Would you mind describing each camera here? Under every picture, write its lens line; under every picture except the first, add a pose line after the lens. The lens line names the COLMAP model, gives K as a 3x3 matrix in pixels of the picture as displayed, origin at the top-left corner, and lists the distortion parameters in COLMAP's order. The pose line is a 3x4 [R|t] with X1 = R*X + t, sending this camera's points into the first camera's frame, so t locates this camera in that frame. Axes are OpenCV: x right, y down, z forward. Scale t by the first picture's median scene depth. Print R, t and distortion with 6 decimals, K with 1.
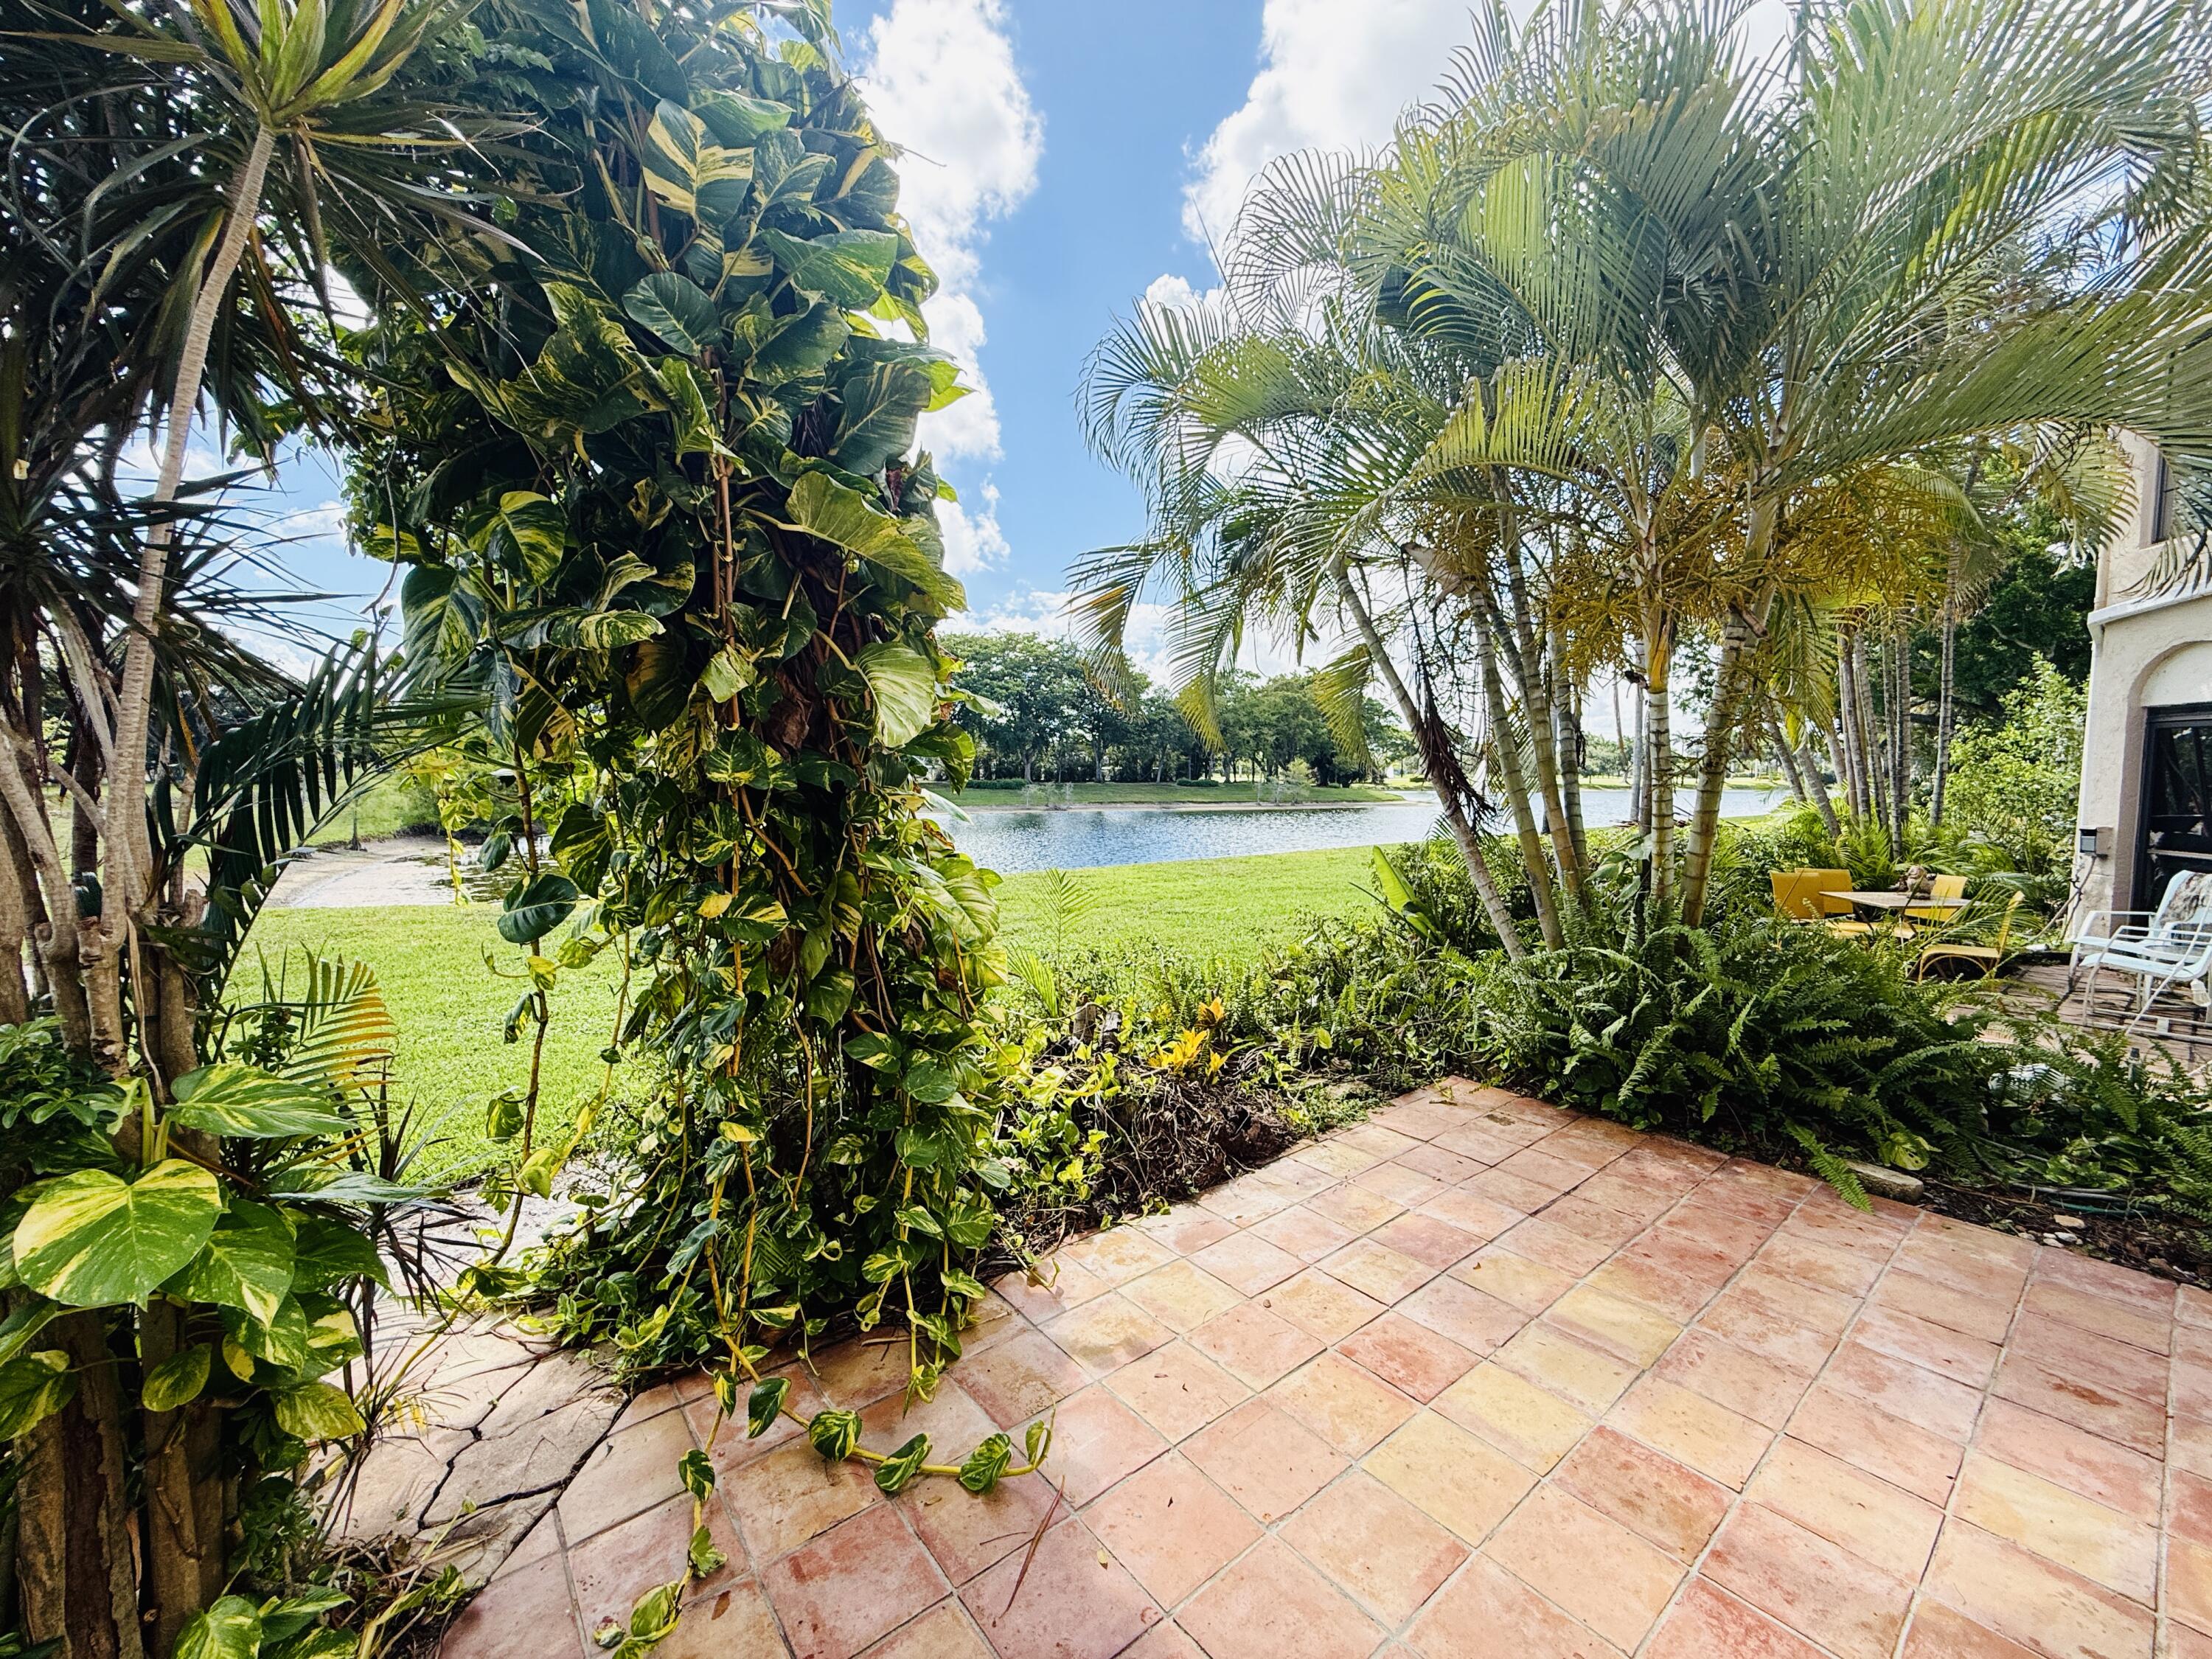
lens RADIAL K [[886.4, 0, 1101.2], [0, 886.4, 826.2], [0, 0, 1]] dist [-0.002755, 0.003514]
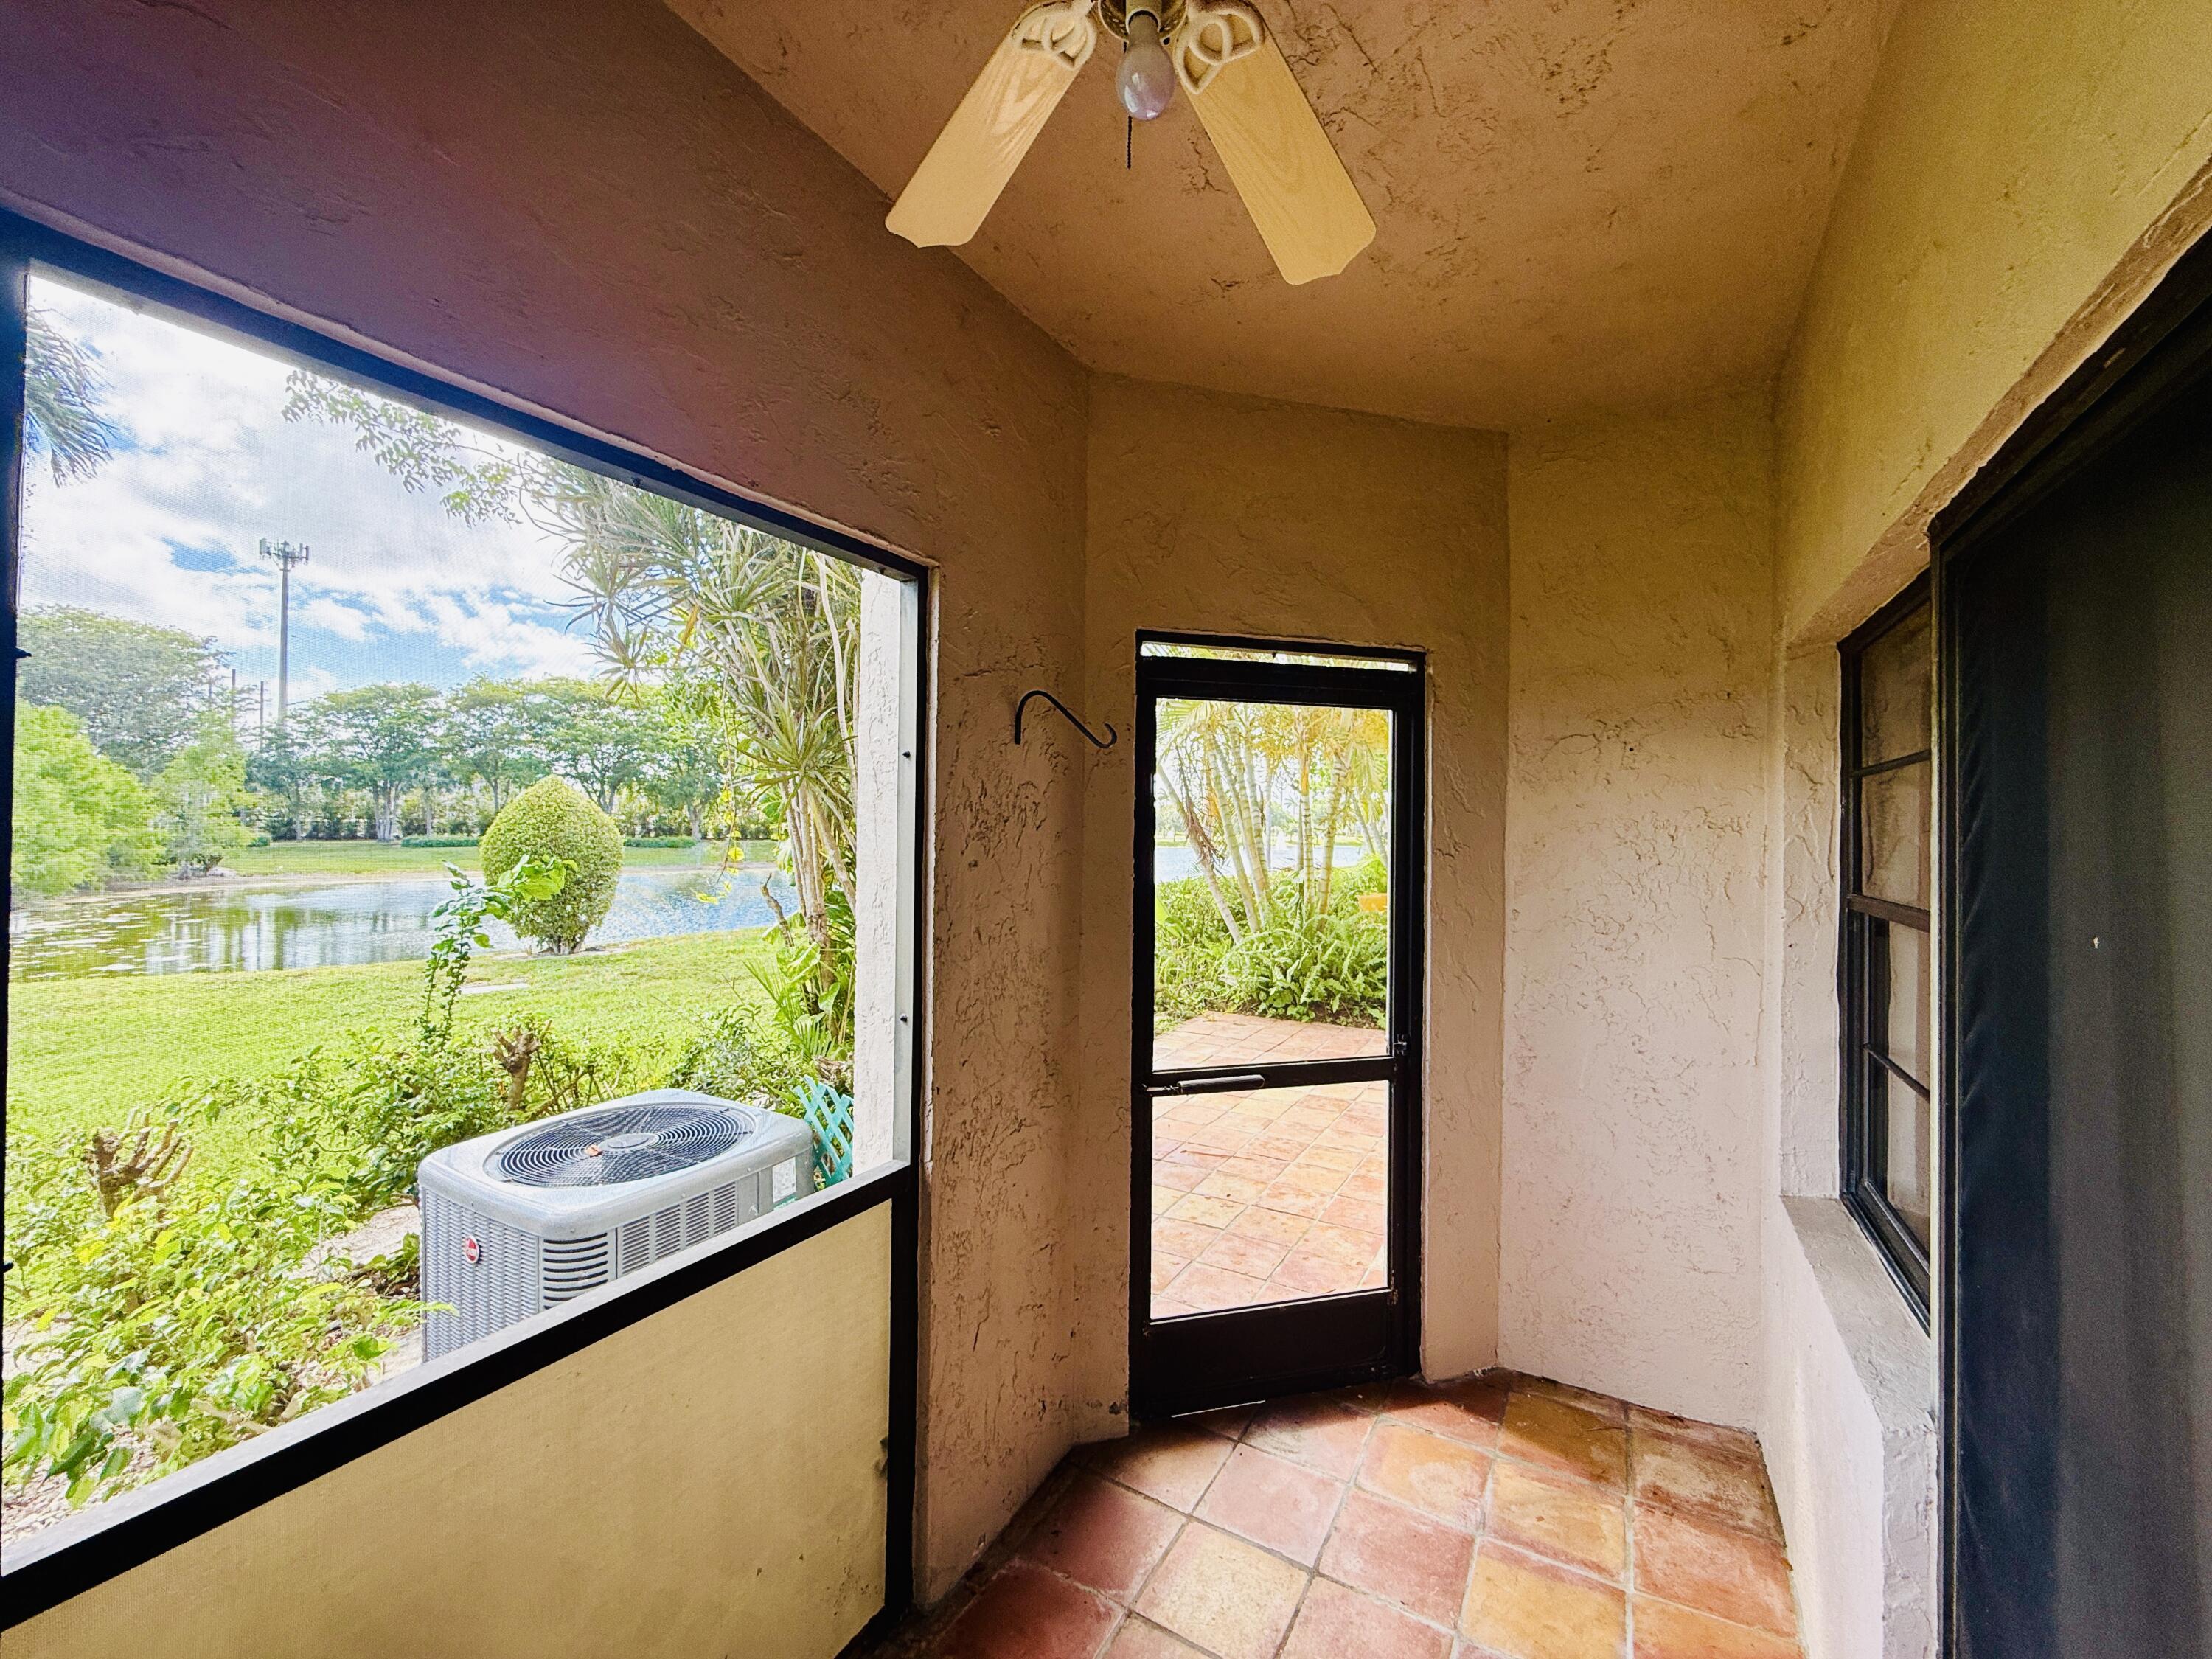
lens RADIAL K [[886.4, 0, 1101.2], [0, 886.4, 826.2], [0, 0, 1]] dist [-0.002755, 0.003514]
pose [[0.934155, 0.005910, 0.356818, -0.431603], [0.017449, 0.997911, -0.062210, 0.025757], [-0.356440, 0.064340, 0.932100, -0.576929]]
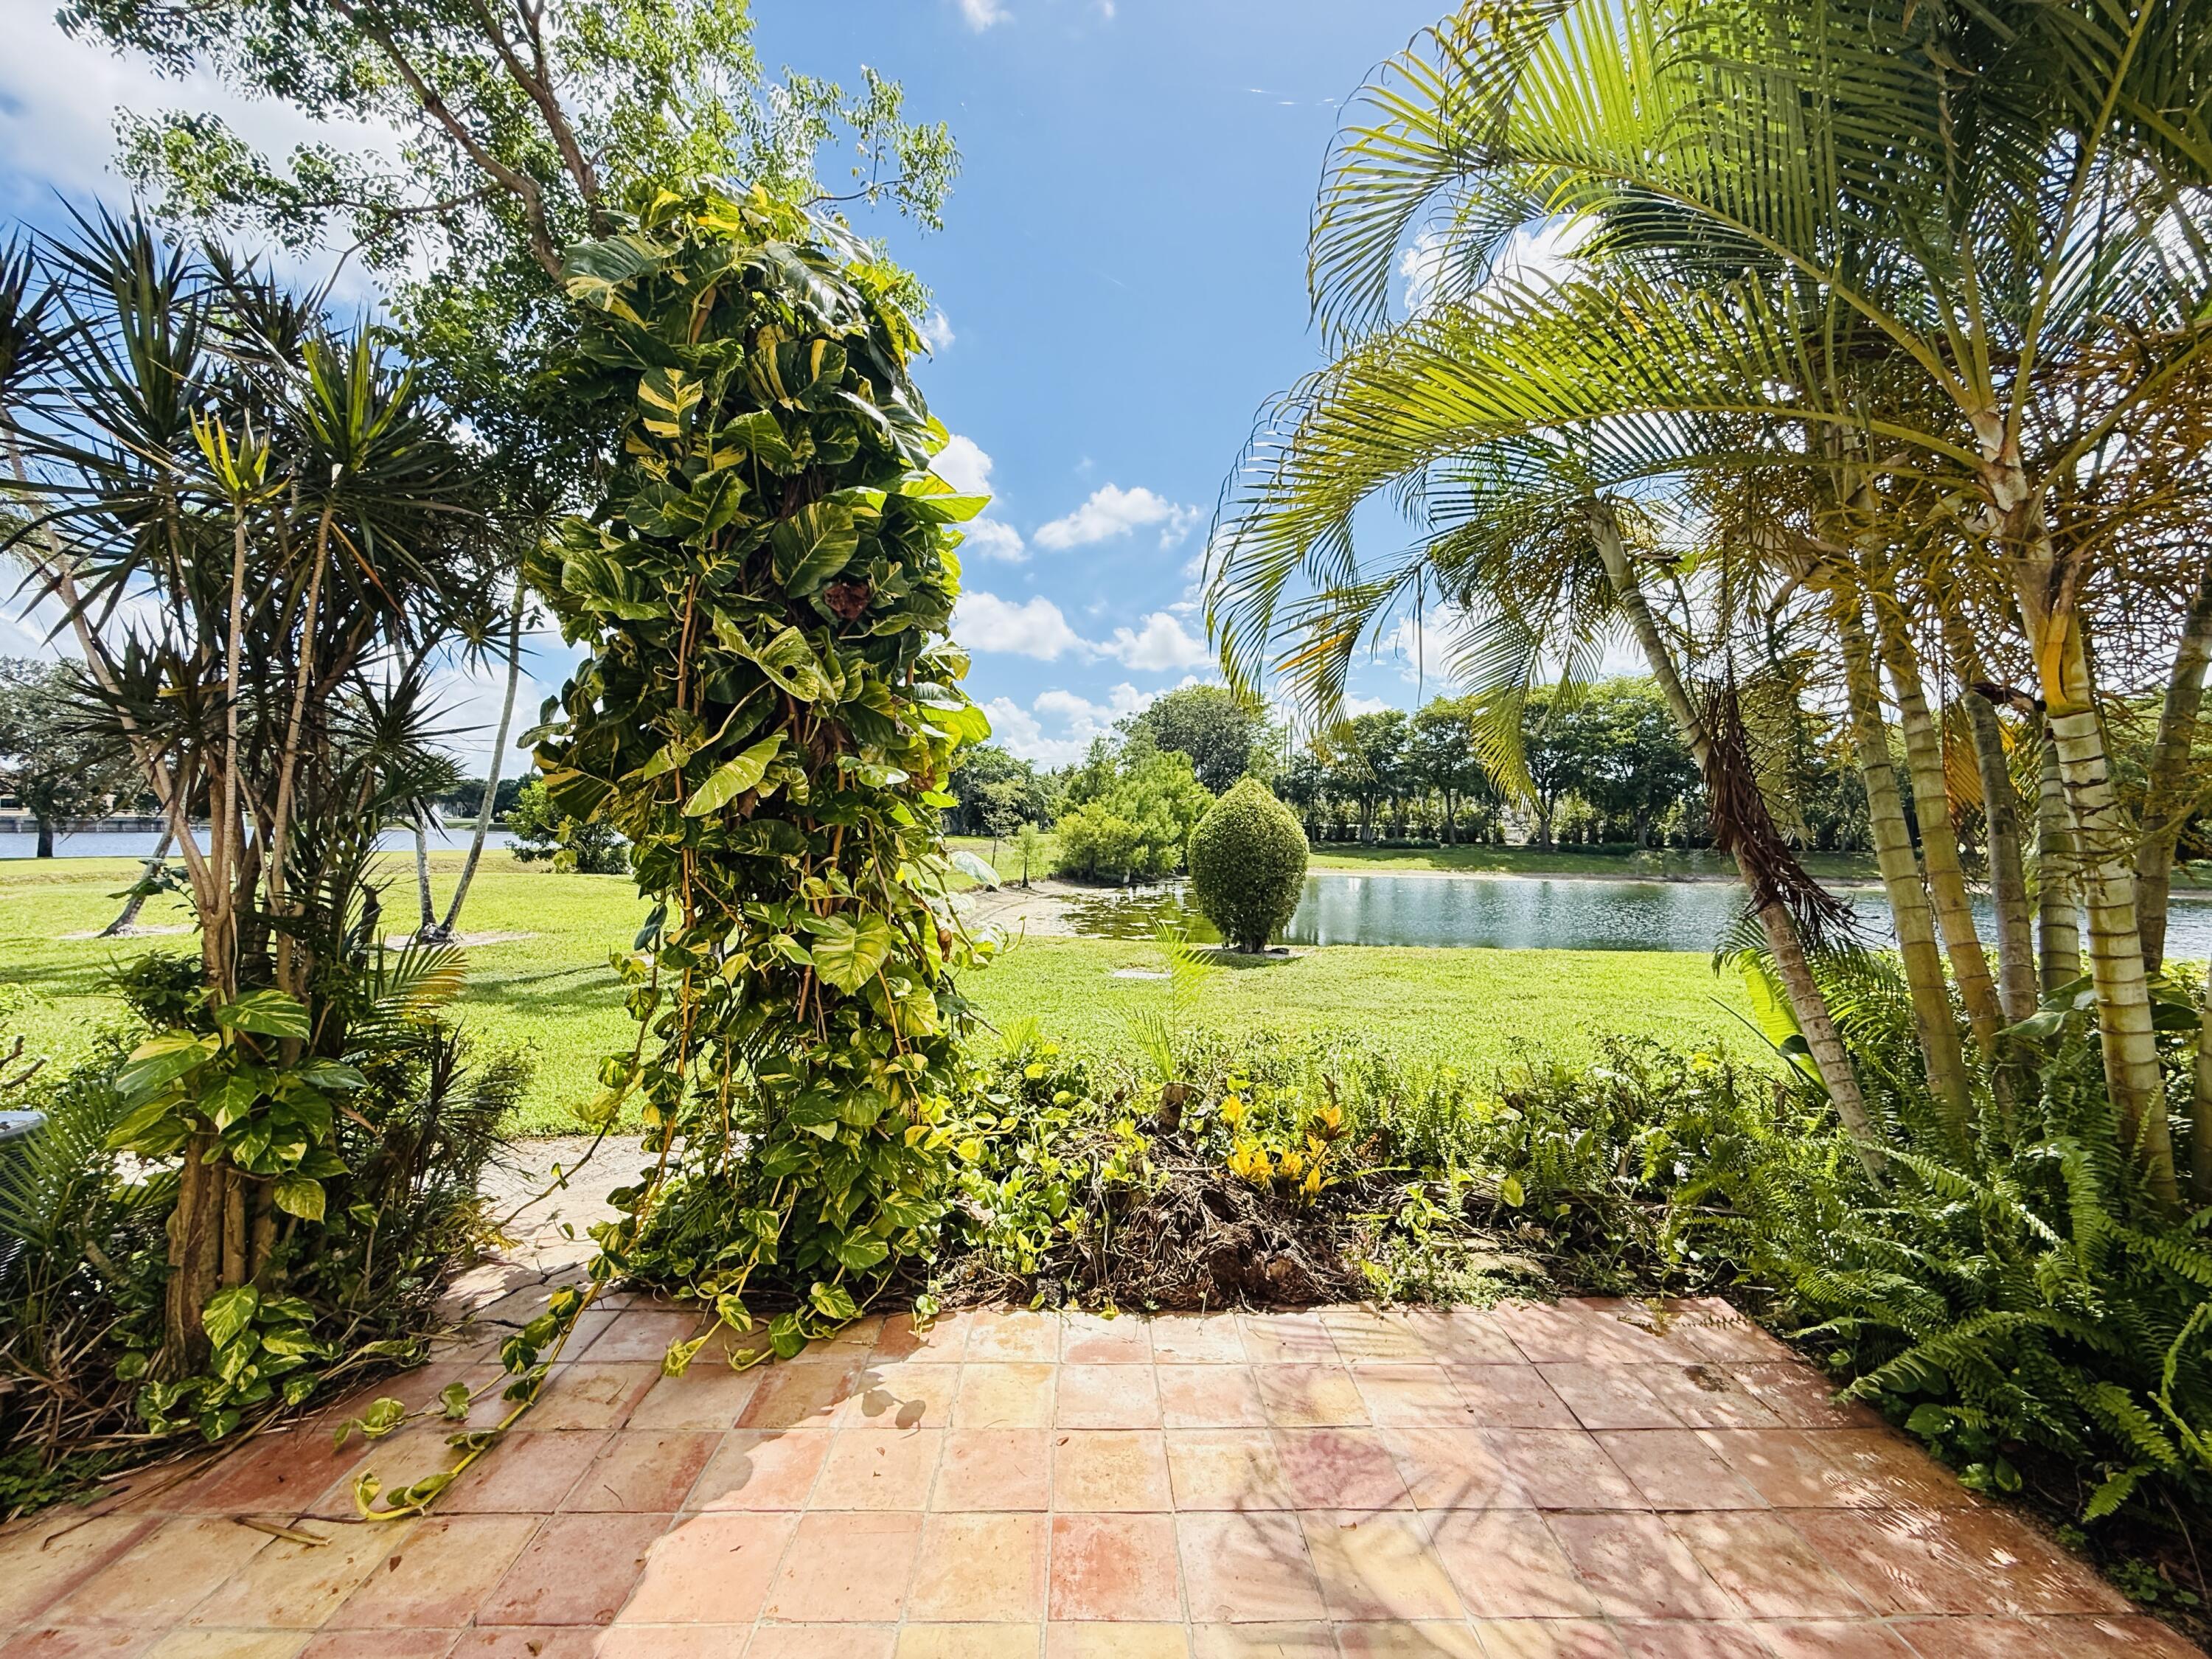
lens RADIAL K [[886.4, 0, 1101.2], [0, 886.4, 826.2], [0, 0, 1]] dist [-0.002755, 0.003514]
pose [[0.796879, 0.007801, -0.604089, 0.446448], [-0.048858, 0.997474, -0.051570, -0.019385], [0.602160, 0.070610, 0.795247, 0.162150]]
